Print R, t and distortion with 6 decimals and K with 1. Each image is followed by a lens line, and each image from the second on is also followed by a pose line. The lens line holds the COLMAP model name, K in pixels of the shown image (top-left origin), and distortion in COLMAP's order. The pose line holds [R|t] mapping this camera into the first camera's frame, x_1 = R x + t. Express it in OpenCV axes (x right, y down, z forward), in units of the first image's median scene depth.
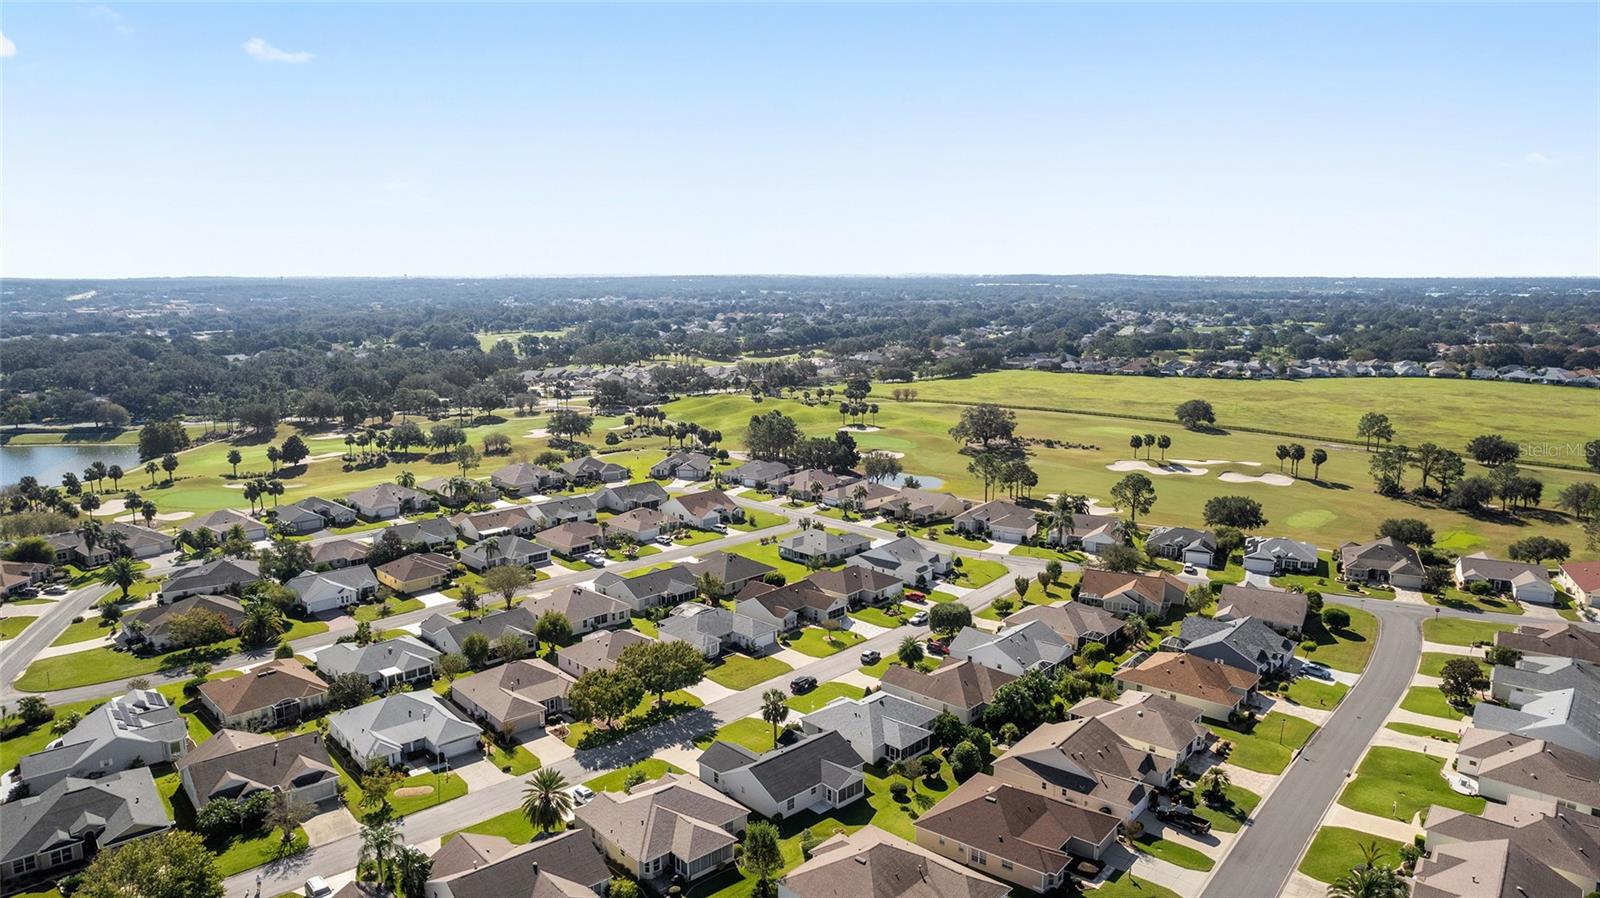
lens RADIAL K [[1023.1, 0, 804.0], [0, 1023.1, 450.4], [0, 0, 1]] dist [-0.061069, 0.048490]
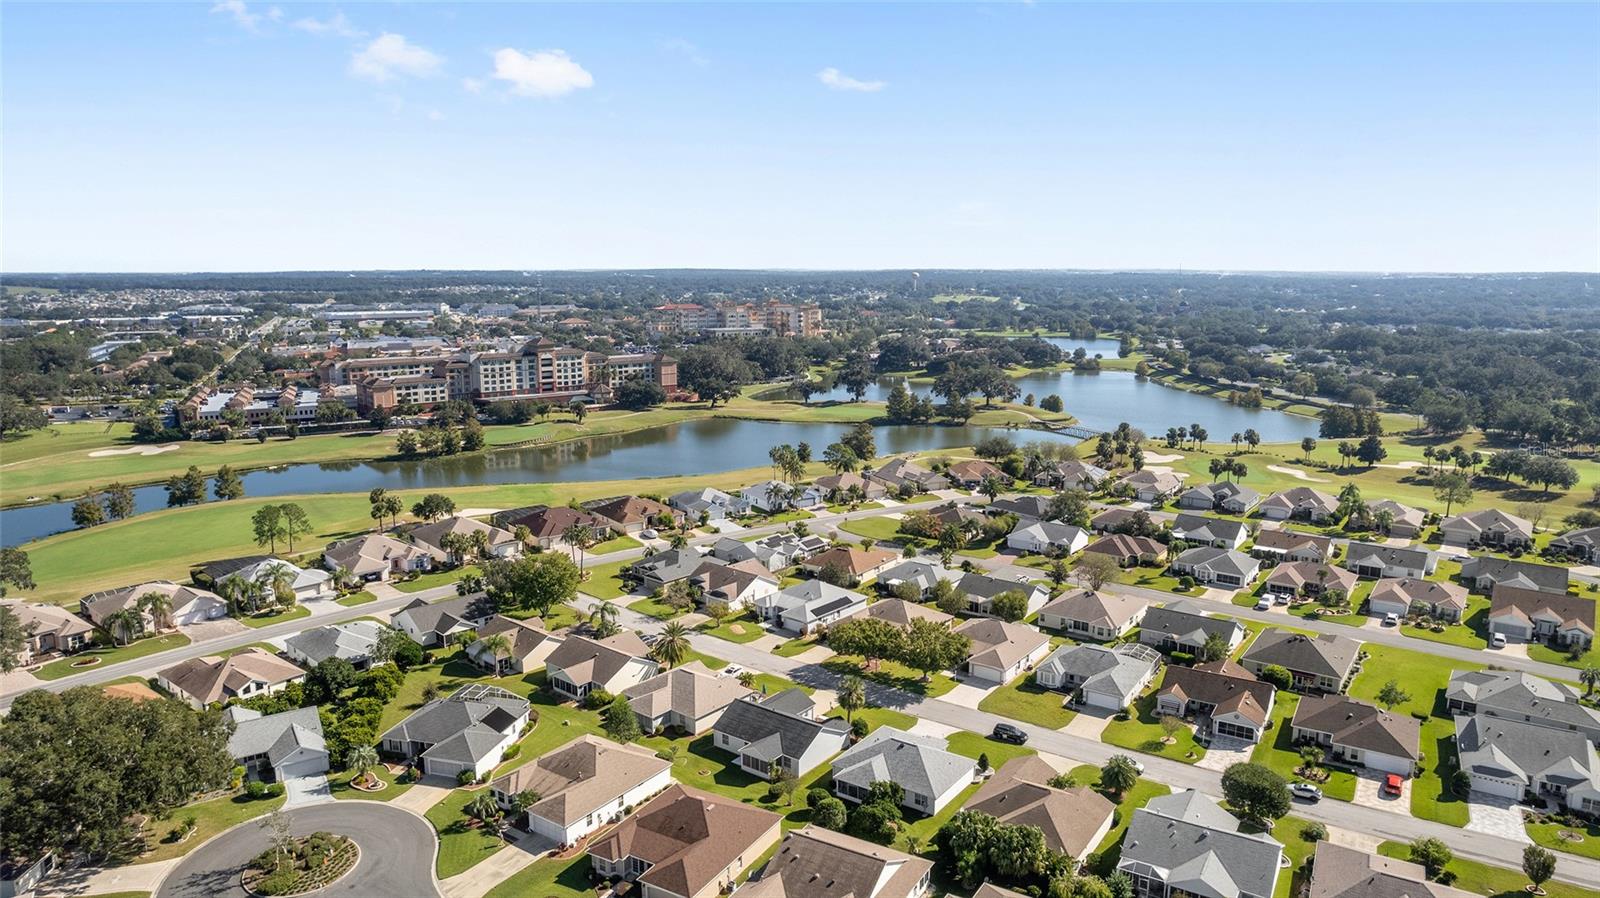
lens RADIAL K [[1023.1, 0, 812.3], [0, 1023.1, 441.4], [0, 0, 1]] dist [-0.061069, 0.048490]
pose [[0.165836, 0.170950, -0.971223, 0.732559], [-0.173558, 0.974547, 0.141900, -0.110019], [0.970760, 0.145032, 0.191285, 0.572441]]
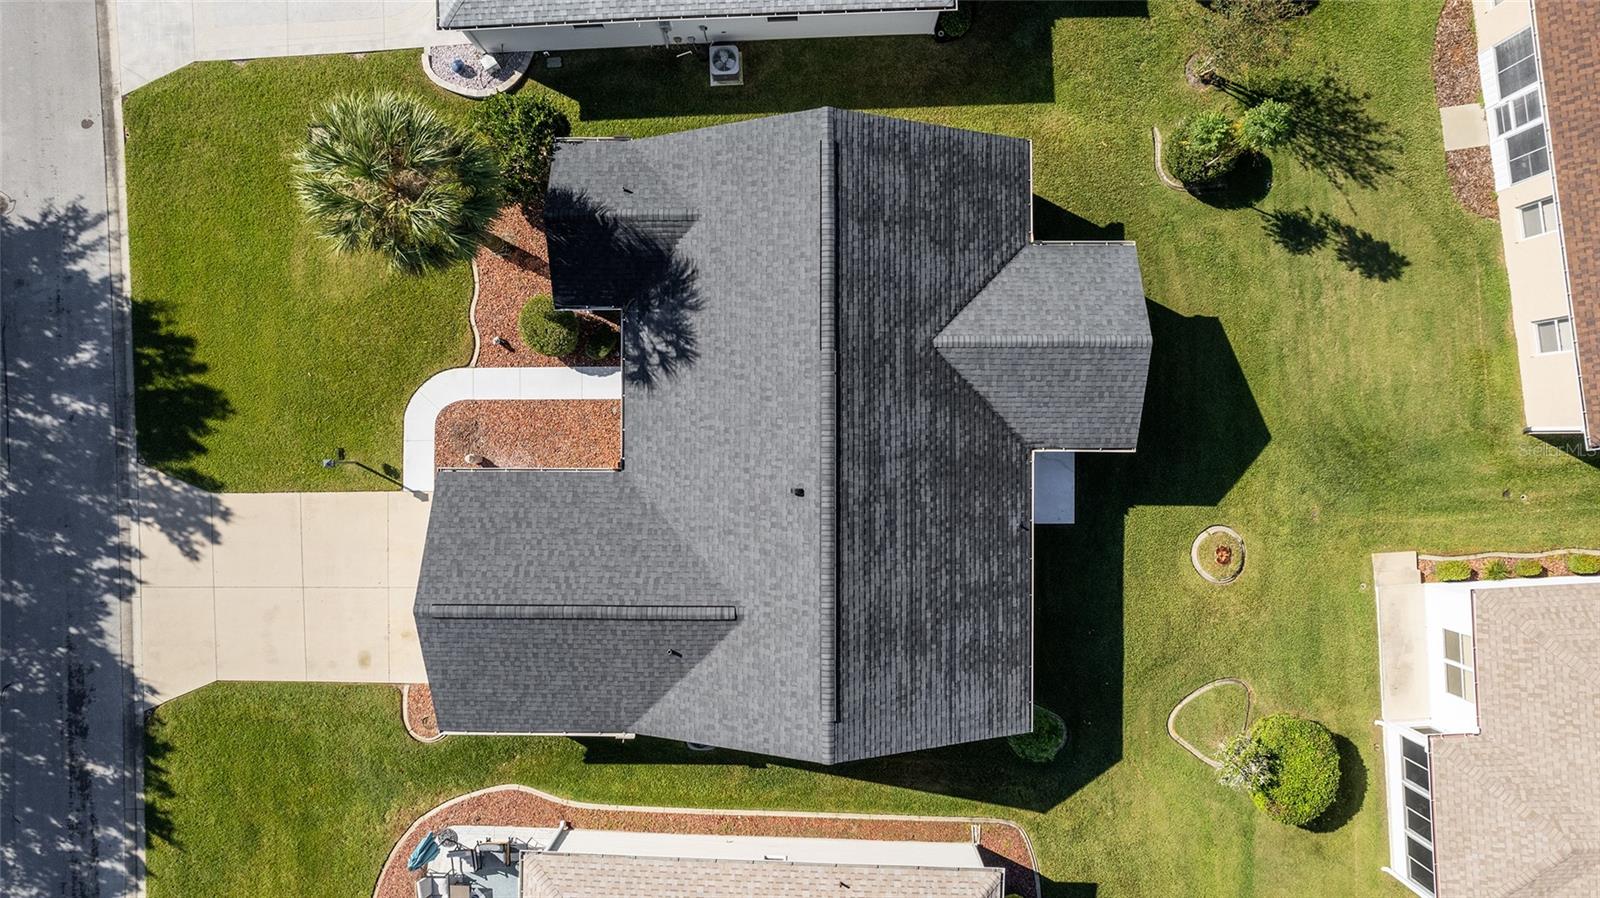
lens RADIAL K [[1023.1, 0, 799.3], [0, 1023.1, 432.5], [0, 0, 1]] dist [-0.061069, 0.048490]
pose [[0.694679, -0.719319, -0.001411, -0.009876], [0.126872, 0.120595, 0.984561, 0.078951], [-0.708043, -0.684133, 0.175036, 0.708824]]
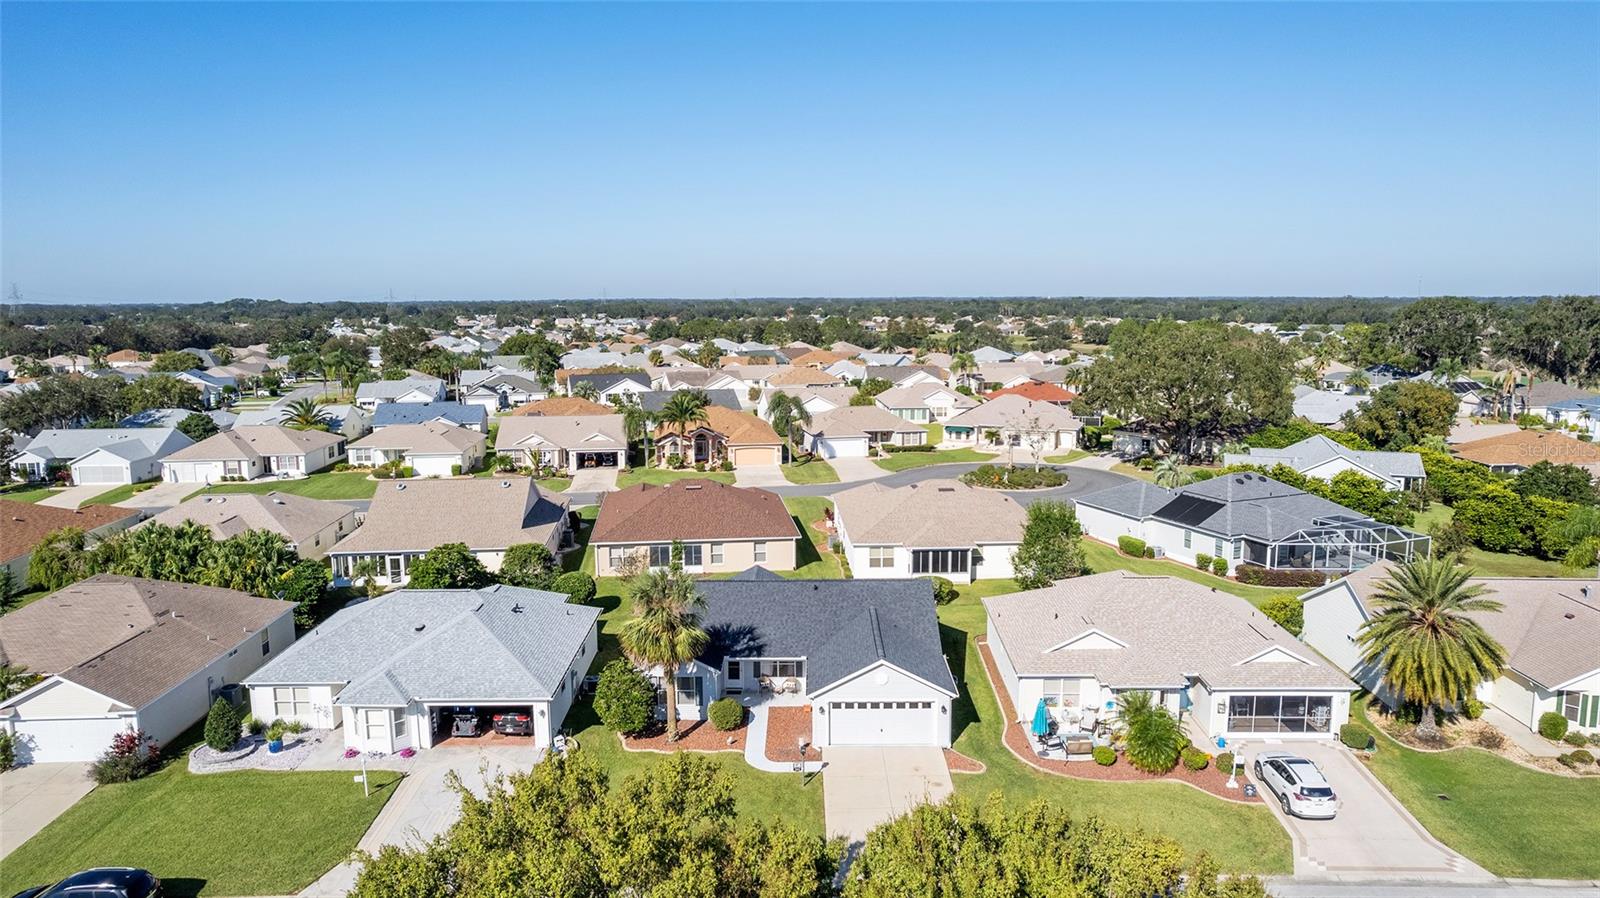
lens RADIAL K [[1023.1, 0, 800.9], [0, 1023.1, 445.1], [0, 0, 1]] dist [-0.061069, 0.048490]
pose [[-0.711391, -0.096926, 0.696081, -0.228430], [0.125563, 0.956980, 0.261579, 0.090009], [-0.691489, 0.273486, -0.668616, 0.929811]]
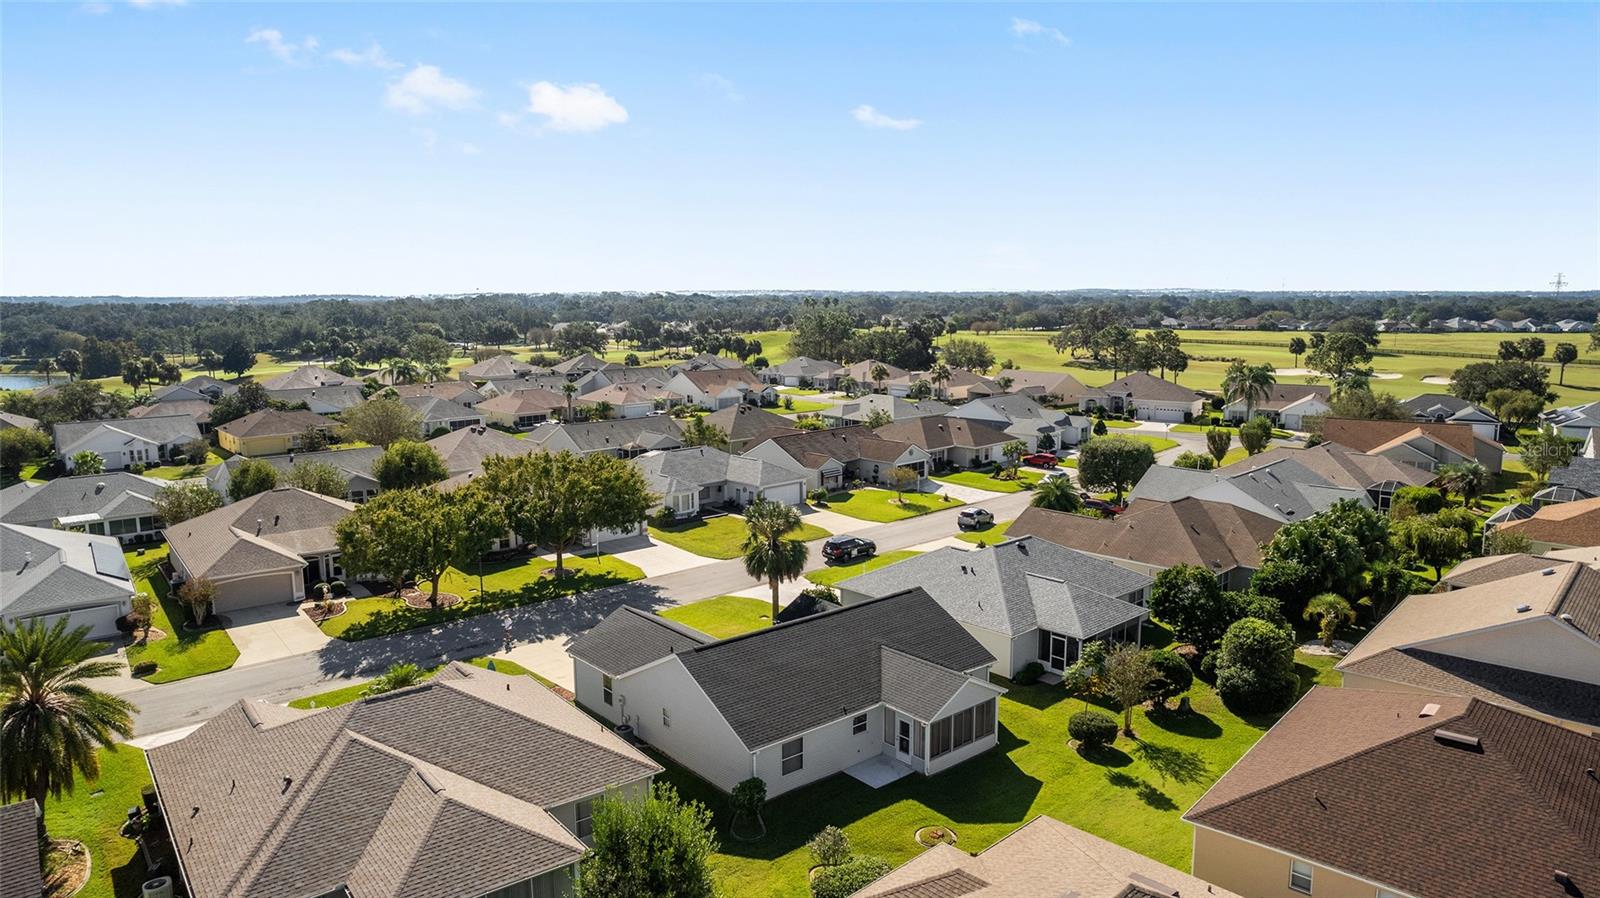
lens RADIAL K [[1023.1, 0, 801.9], [0, 1023.1, 422.4], [0, 0, 1]] dist [-0.061069, 0.048490]
pose [[0.997819, 0.002783, -0.065954, 0.008618], [-0.005633, 0.999056, -0.043072, 0.172437], [0.065772, 0.043350, 0.996893, 0.449995]]
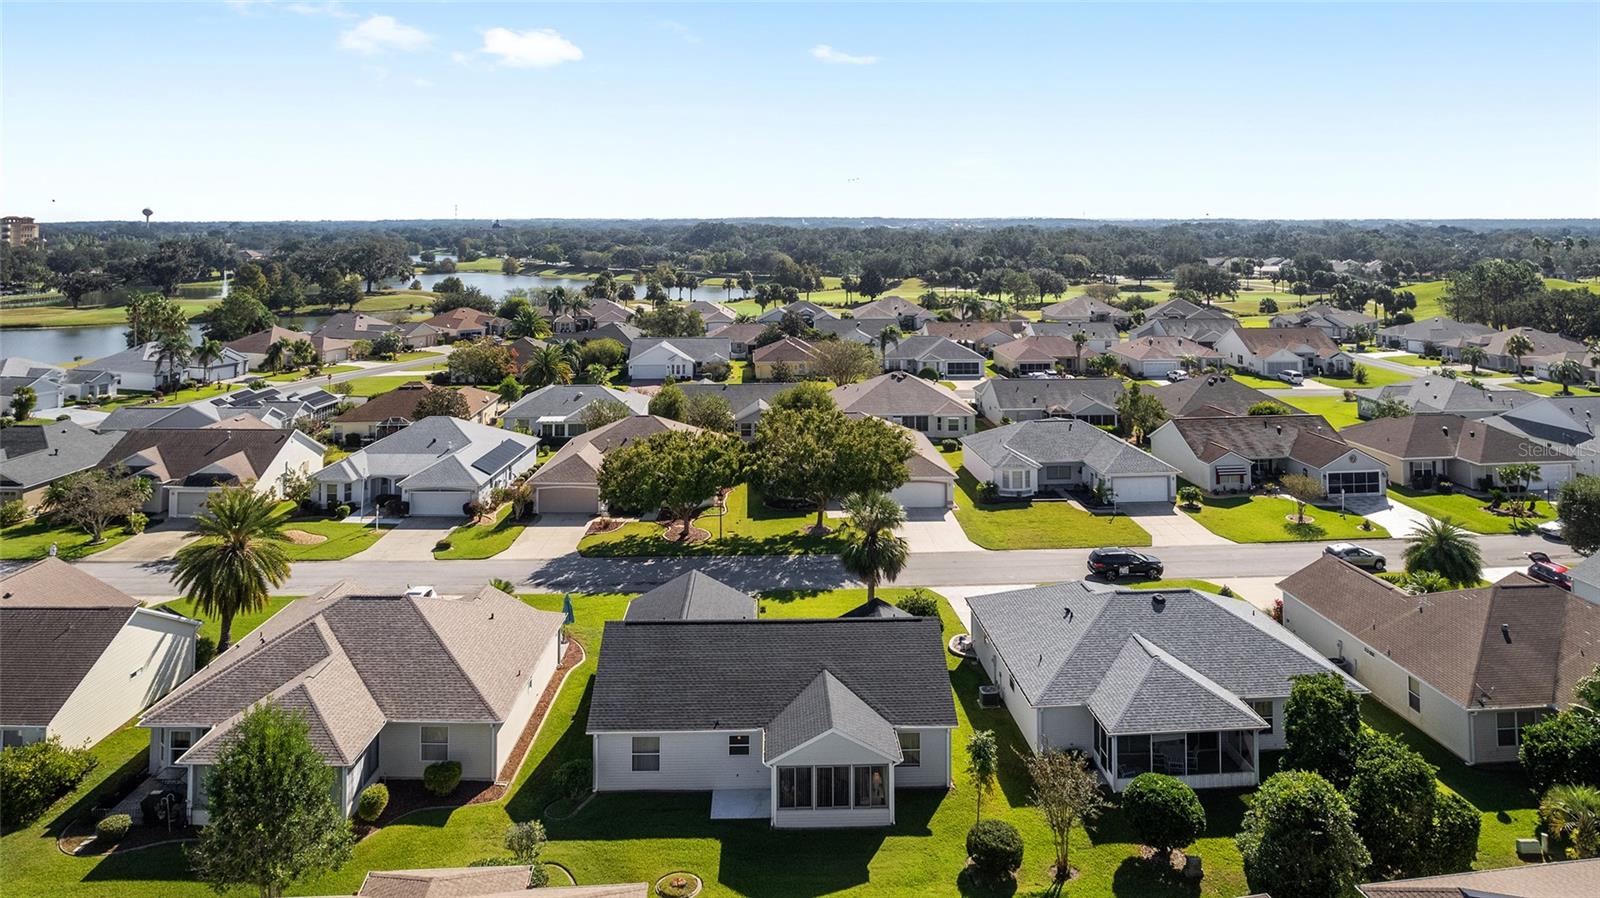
lens RADIAL K [[1083.9, 0, 803.0], [0, 1083.9, 210.5], [0, 0, 1]] dist [-0.026559, 0.003015]
pose [[0.742065, -0.006038, -0.670301, 0.187085], [-0.113303, 0.984442, -0.134301, 0.145554], [0.660683, 0.175608, 0.729836, 0.511007]]
